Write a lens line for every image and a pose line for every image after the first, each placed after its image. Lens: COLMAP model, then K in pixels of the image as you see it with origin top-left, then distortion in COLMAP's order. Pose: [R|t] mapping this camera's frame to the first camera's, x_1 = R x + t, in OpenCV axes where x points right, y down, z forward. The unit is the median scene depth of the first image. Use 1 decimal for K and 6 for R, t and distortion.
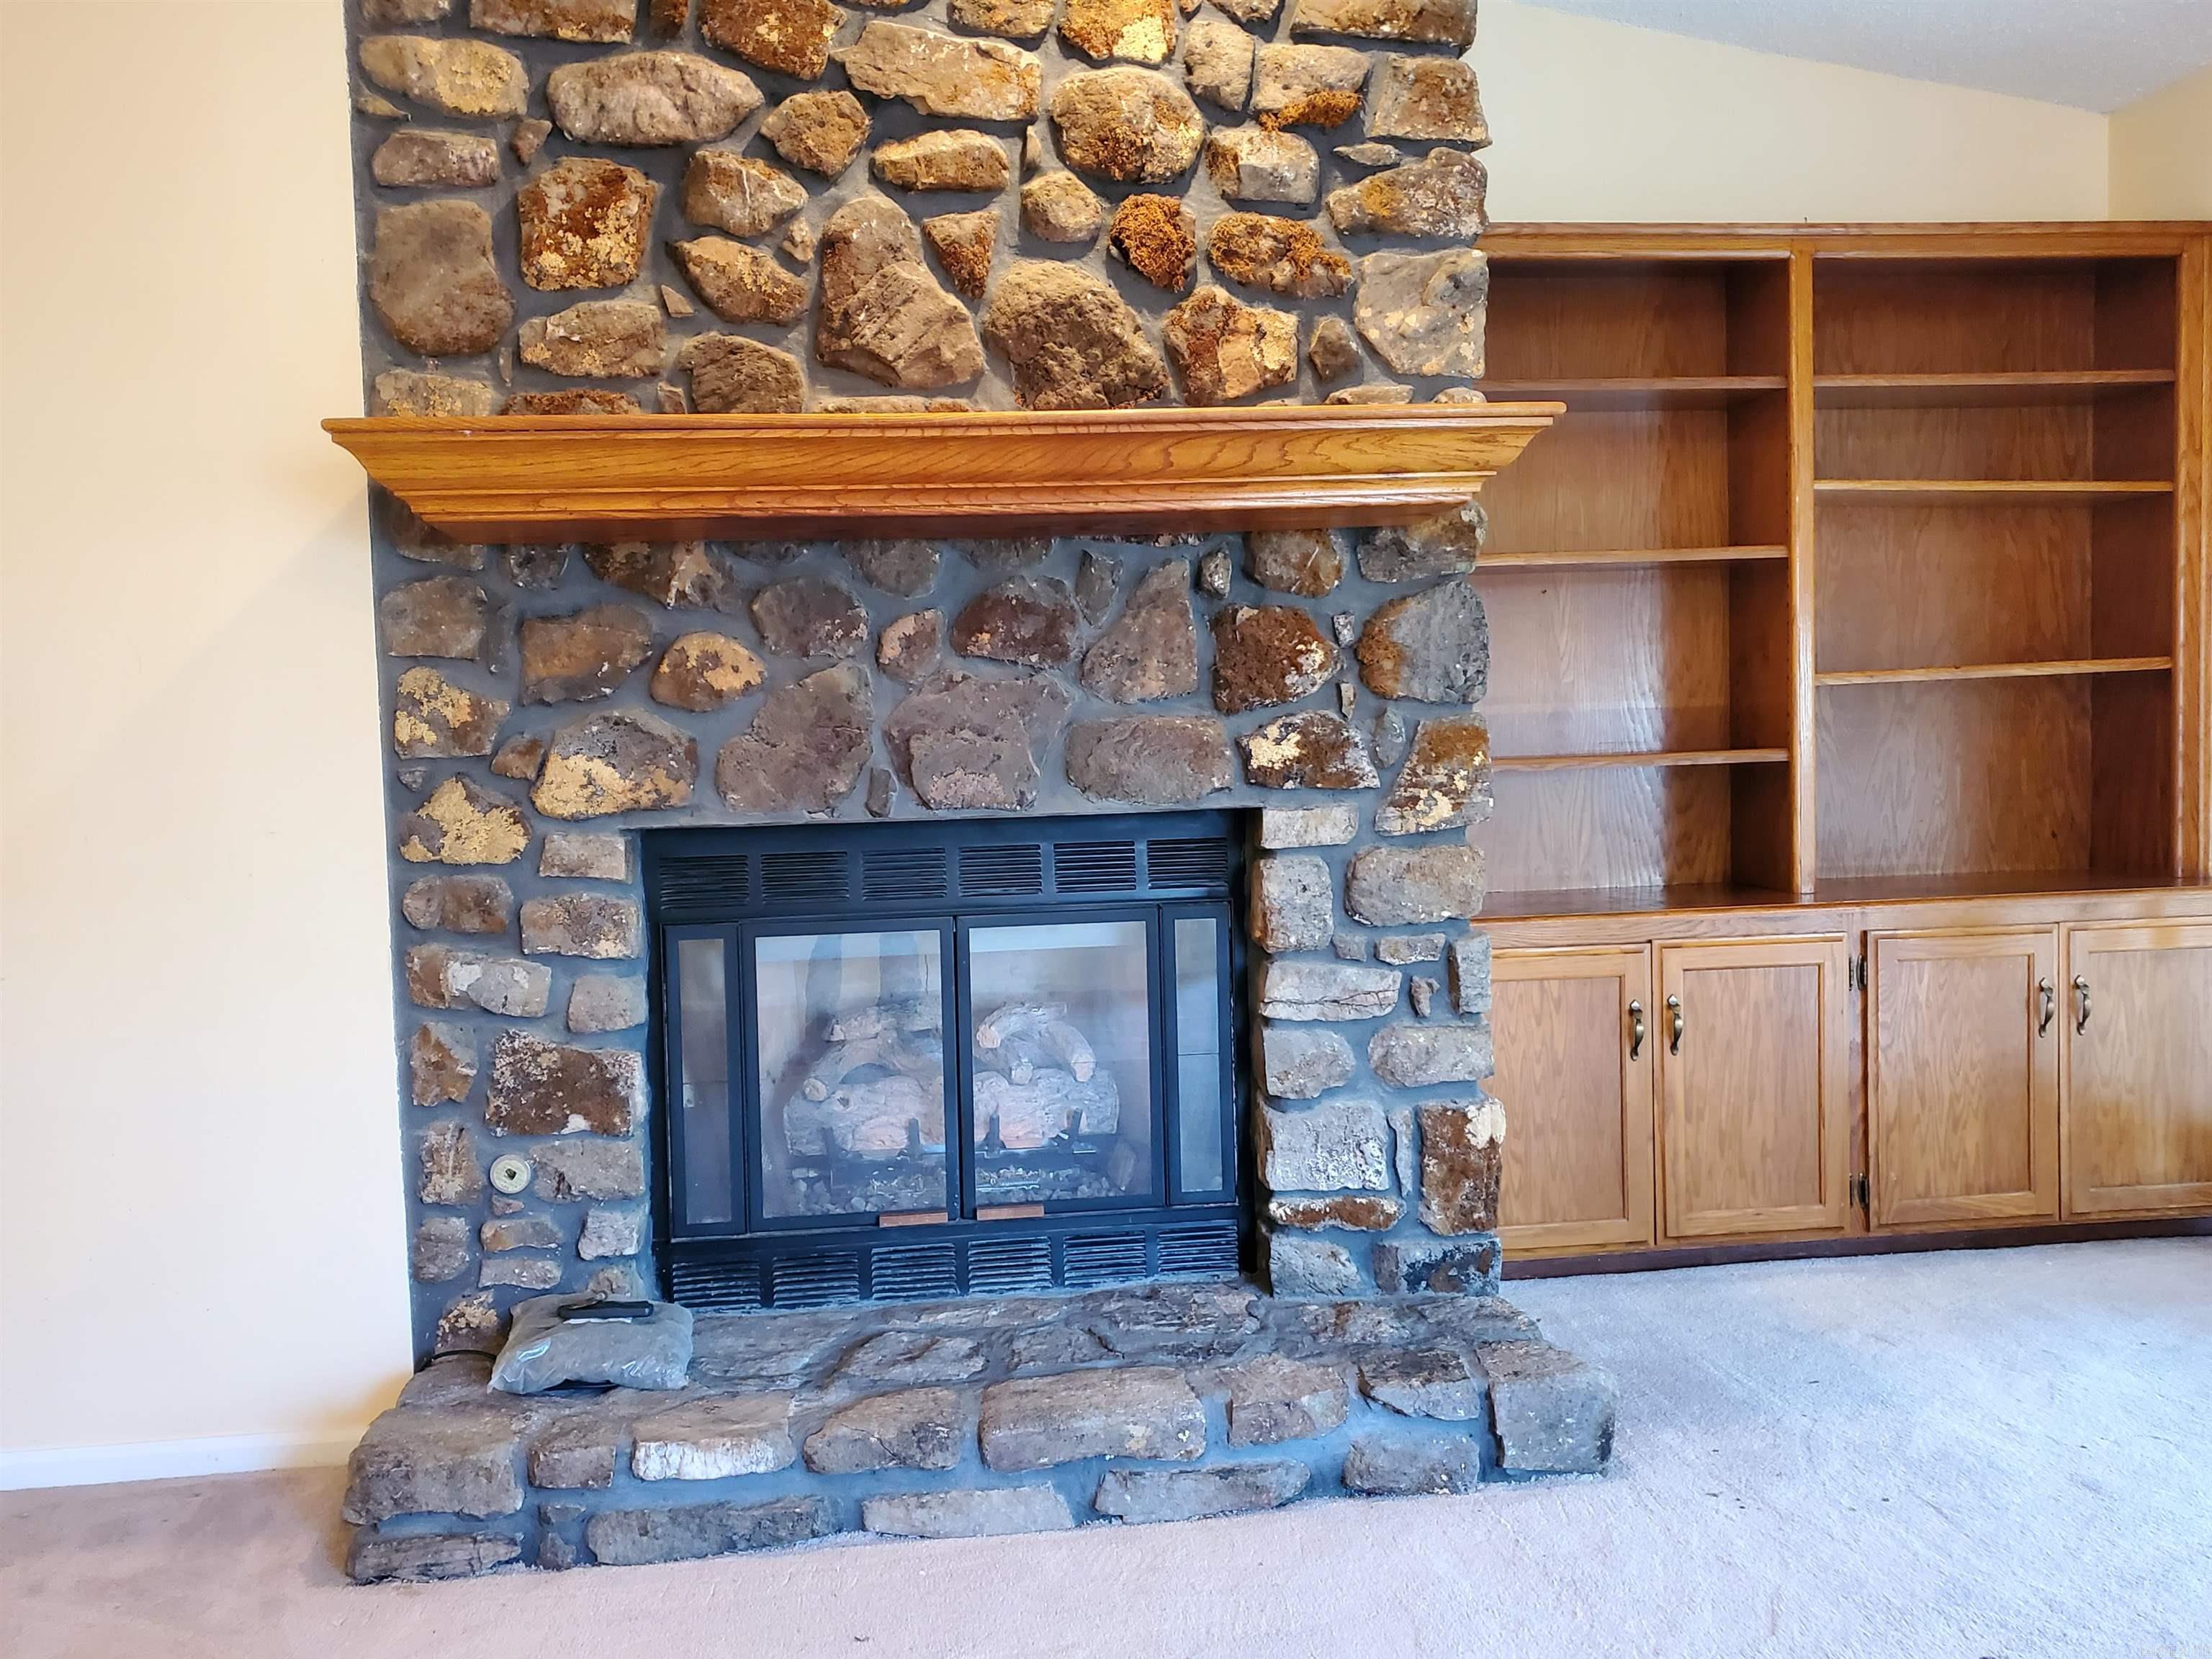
lens RADIAL K [[1812.6, 0, 1097.8], [0, 1812.6, 849.5], [0, 0, 1]] dist [0.109853, -0.279176]
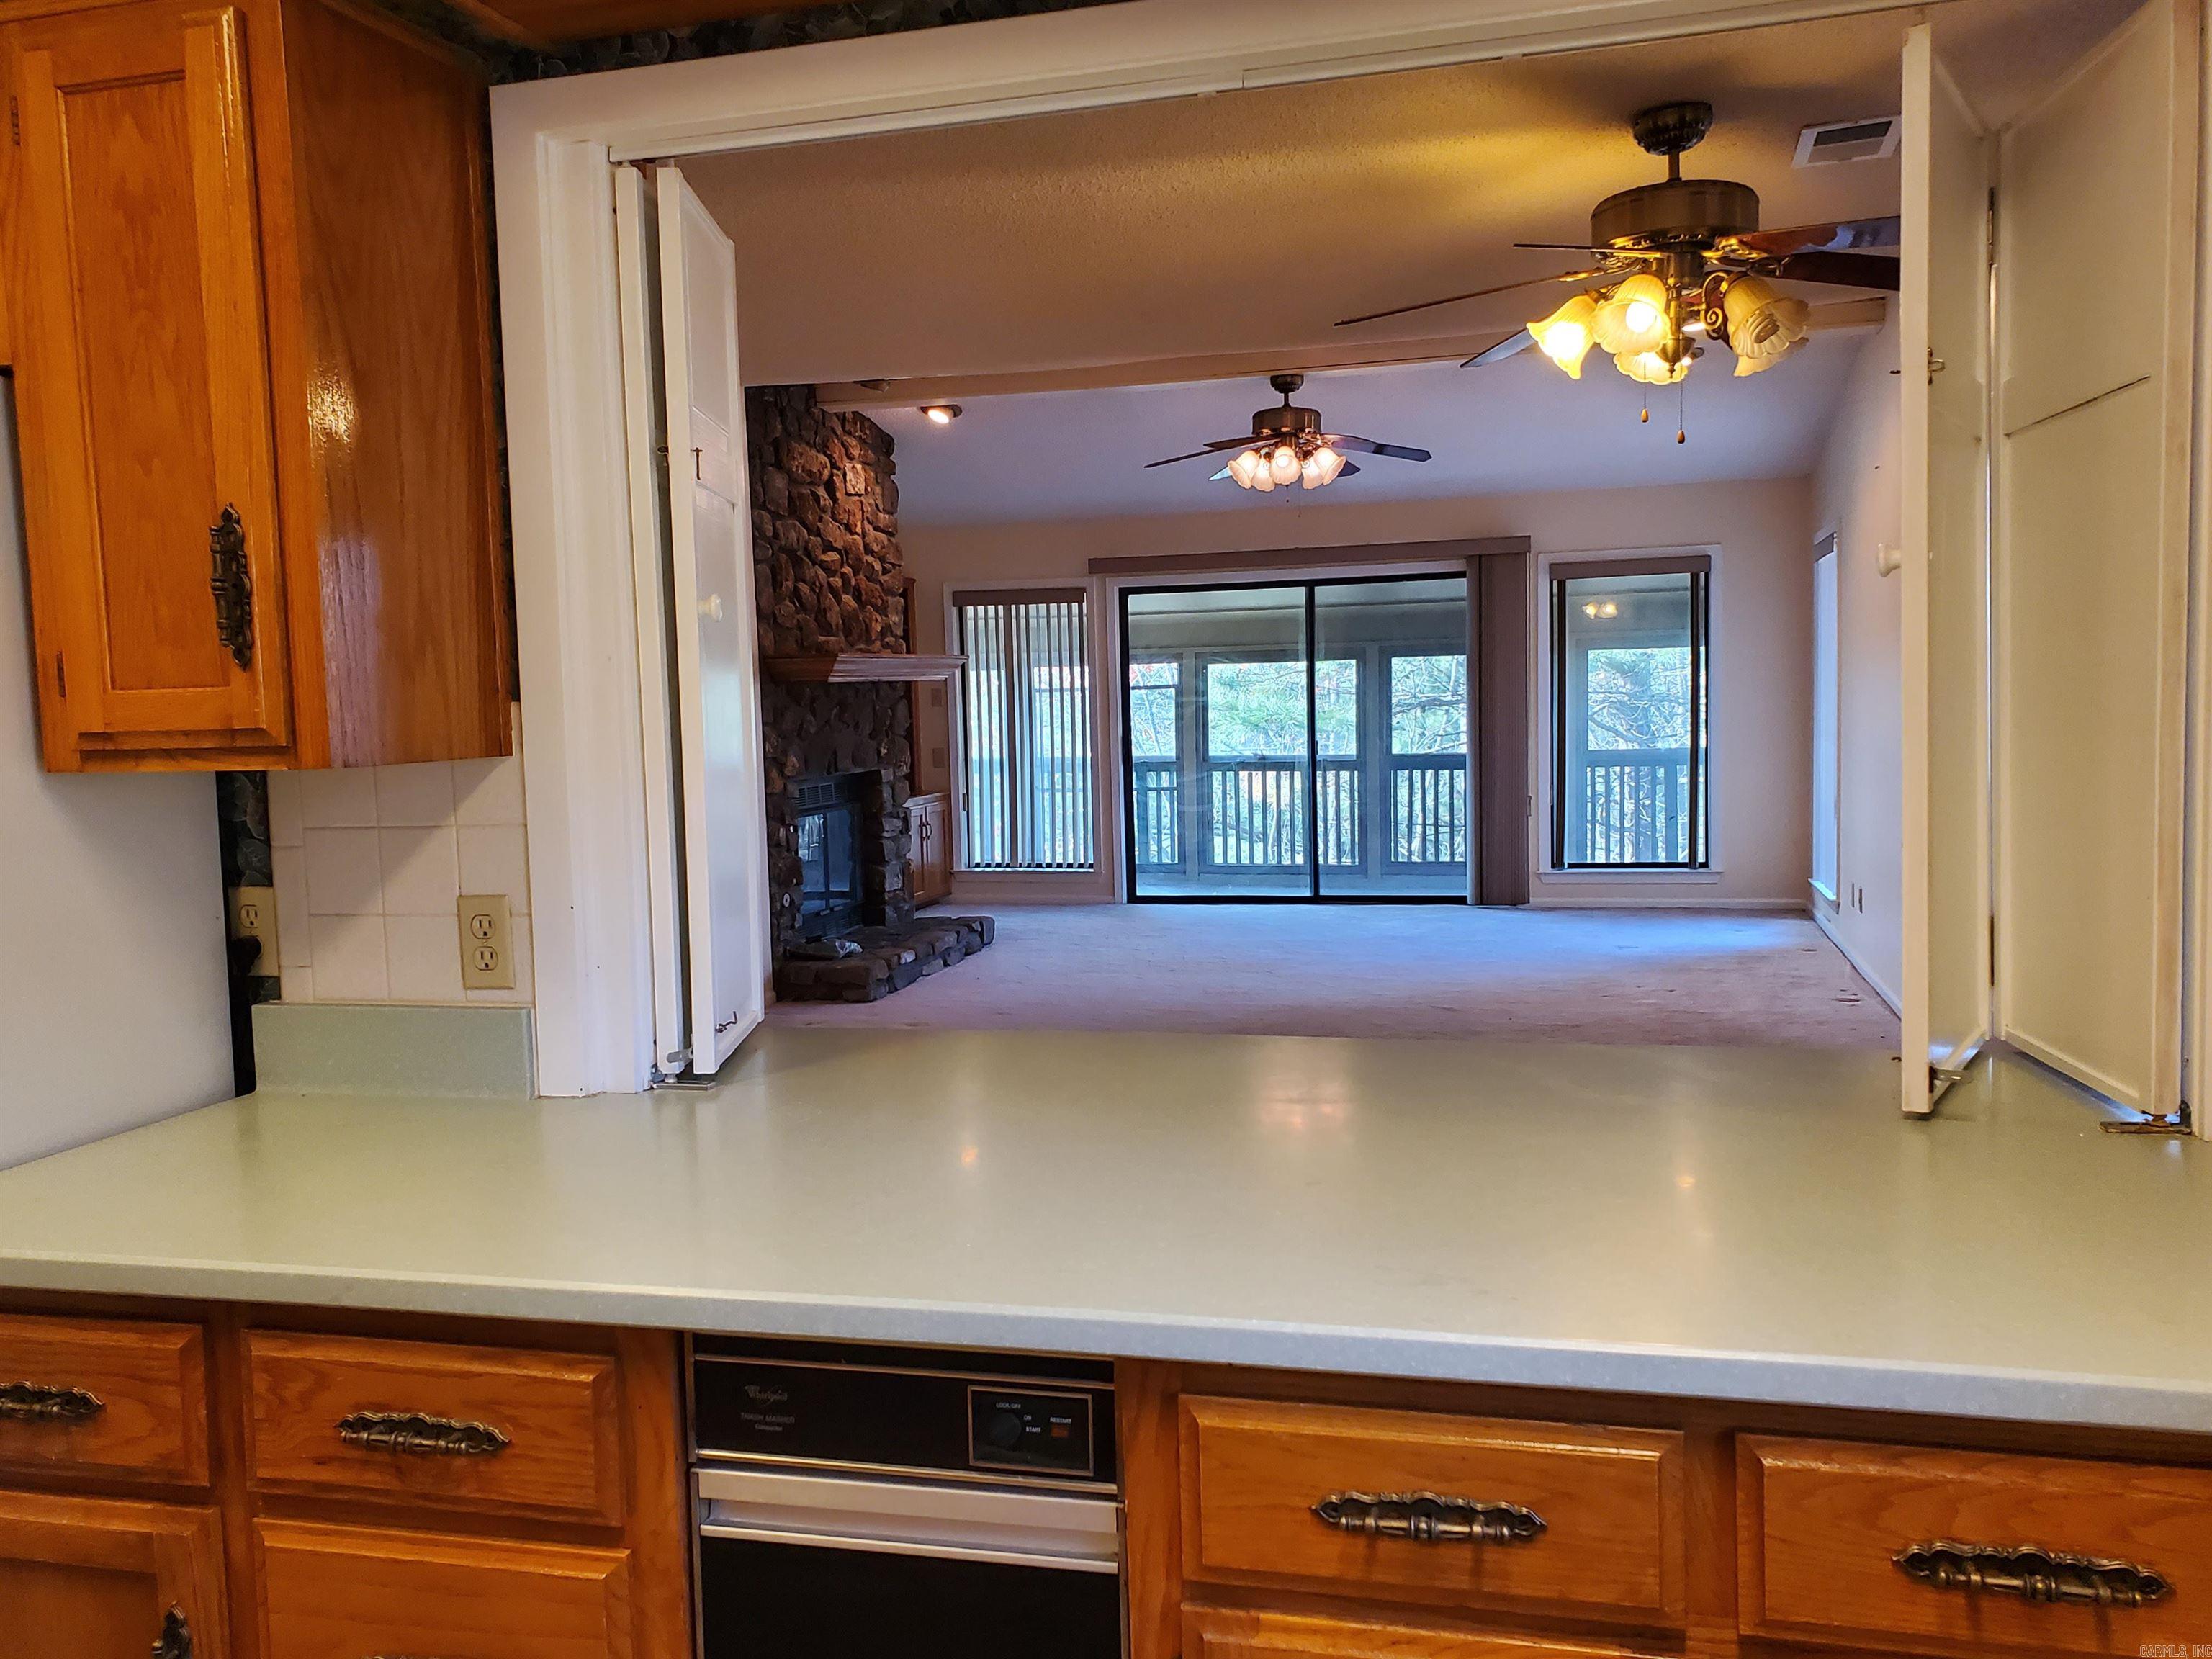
lens RADIAL K [[1812.6, 0, 1097.8], [0, 1812.6, 849.5], [0, 0, 1]] dist [0.109853, -0.279176]
pose [[0.369715, -0.064638, 0.926894, -2.787255], [0.070625, 0.996646, 0.041332, 0.012468], [-0.926457, 0.050180, 0.373040, -0.532903]]
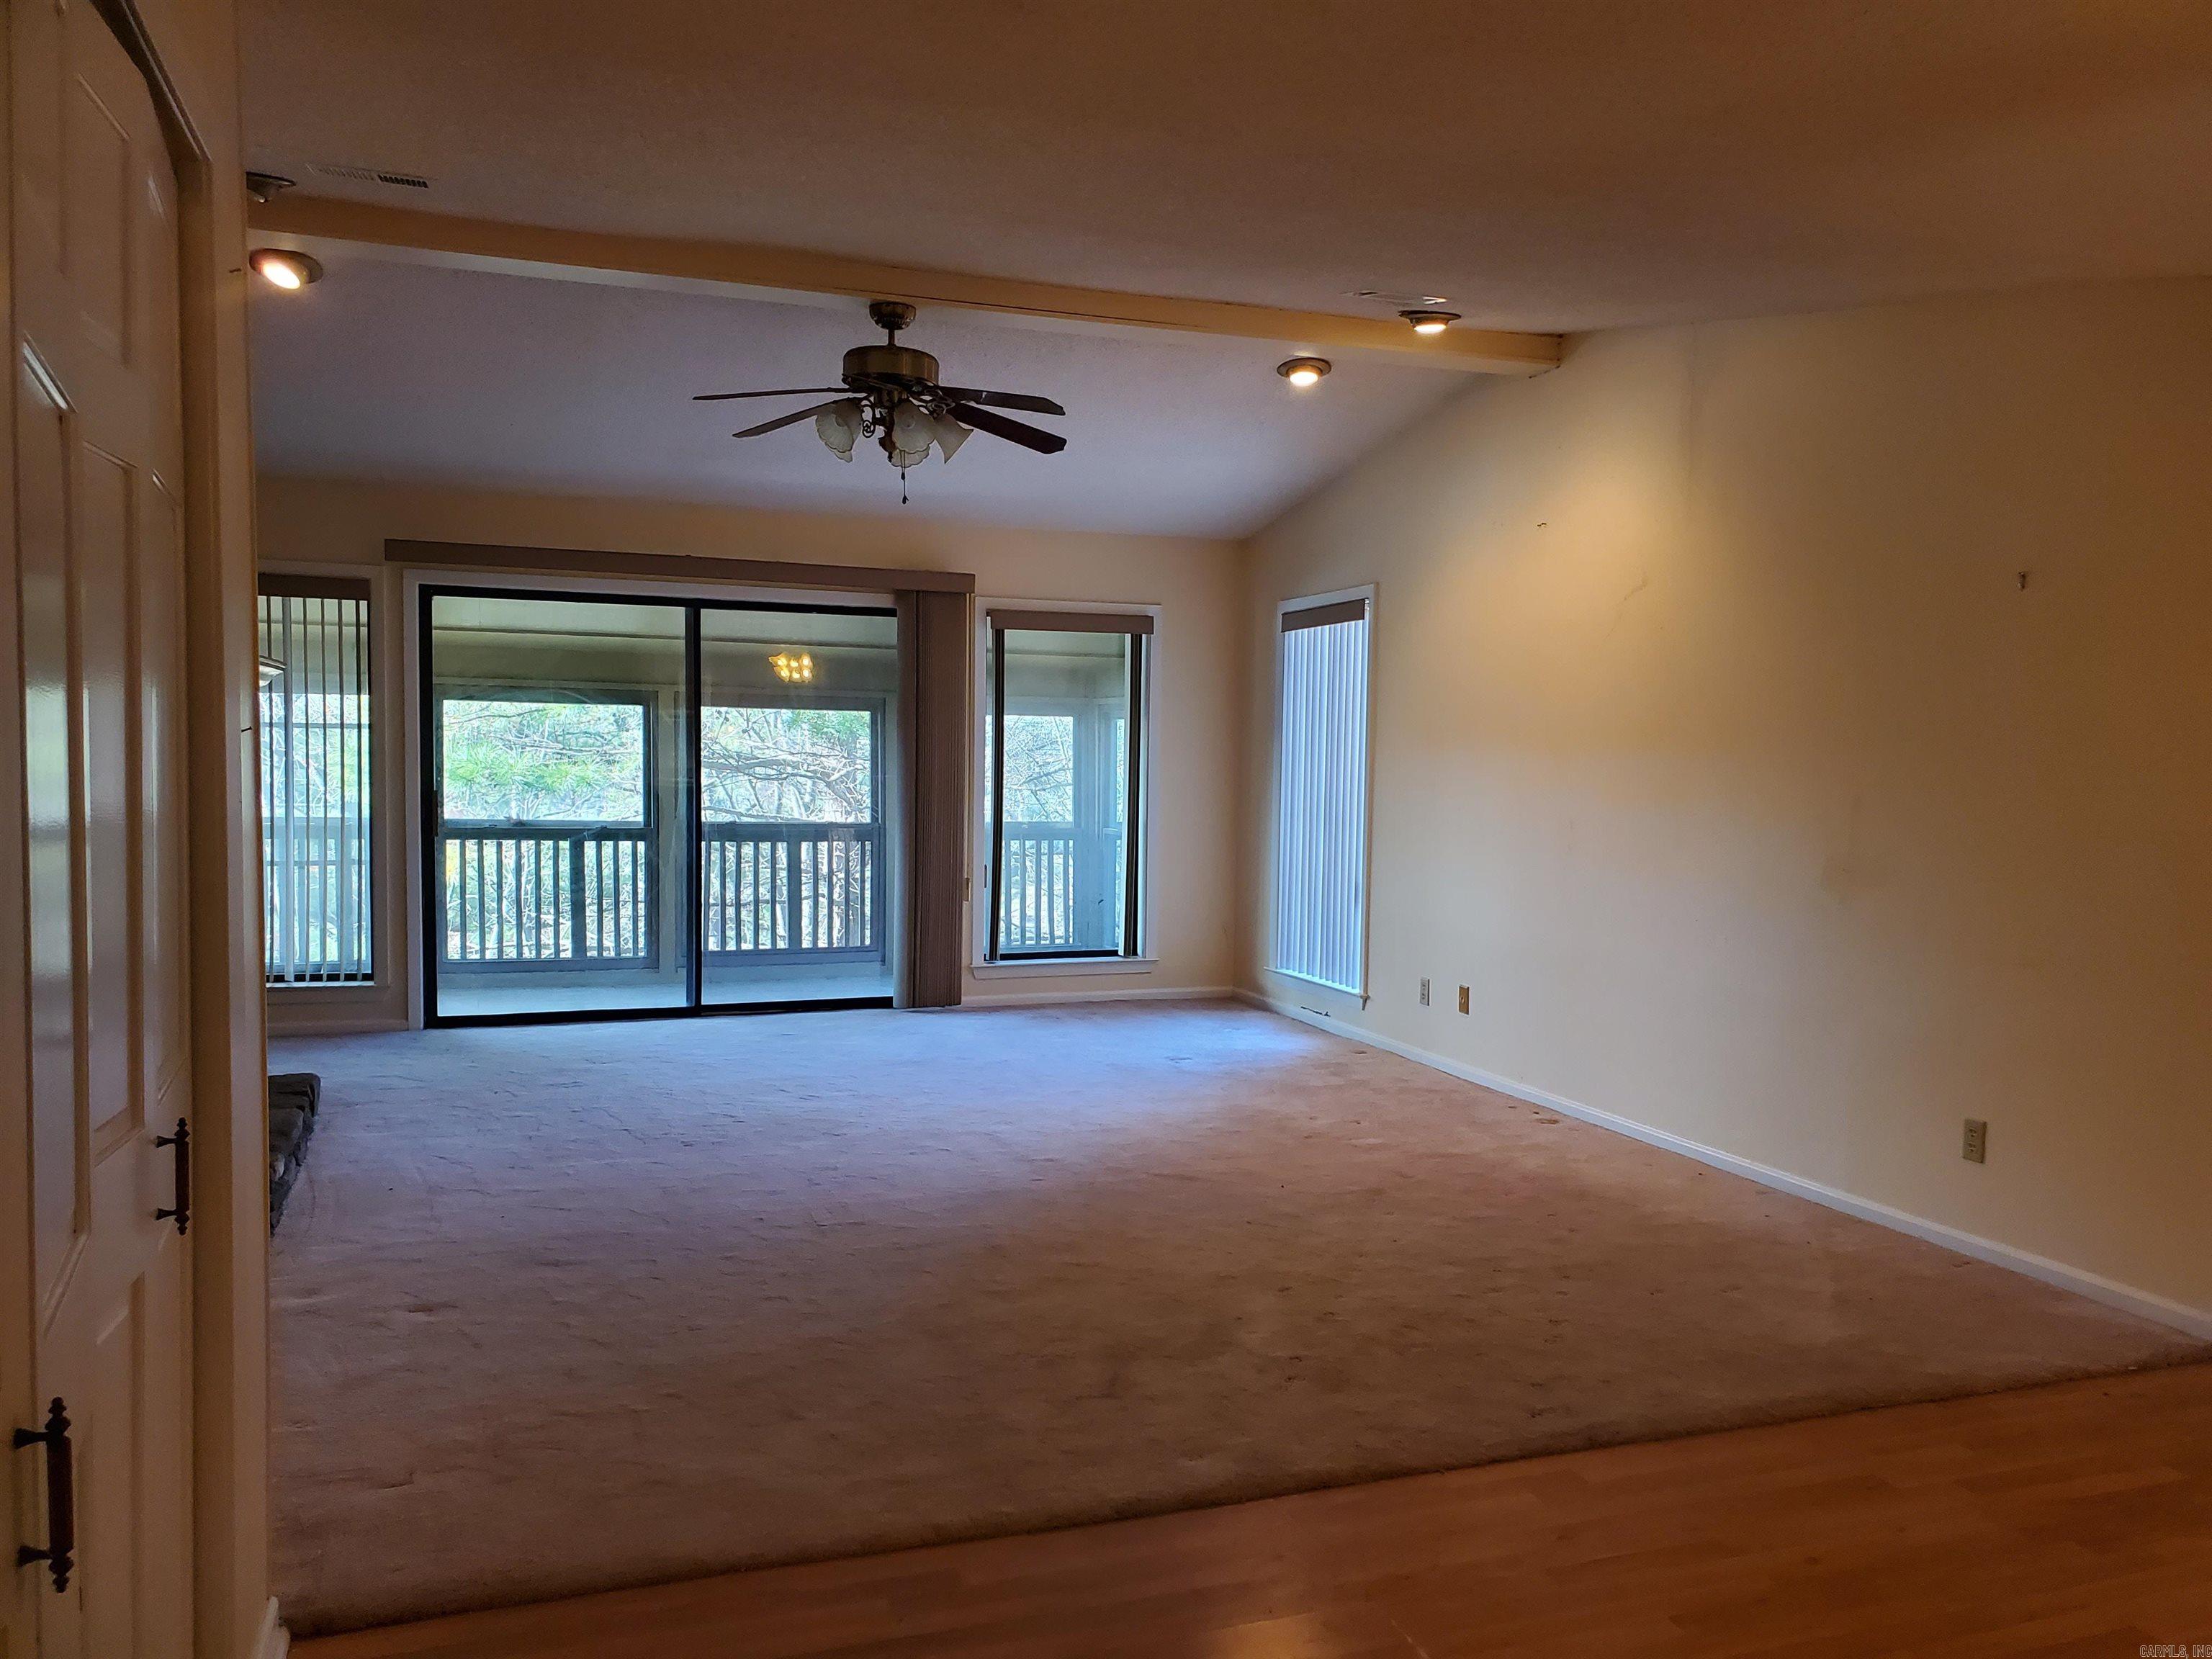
lens RADIAL K [[1667.4, 0, 1106.9], [0, 1667.4, 839.1], [0, 0, 1]] dist [0.104301, -0.226241]
pose [[-0.233812, -0.029401, 0.971837, -1.909202], [0.045042, 0.998142, 0.041033, -0.054587], [-0.971238, 0.053367, -0.232054, 0.438475]]
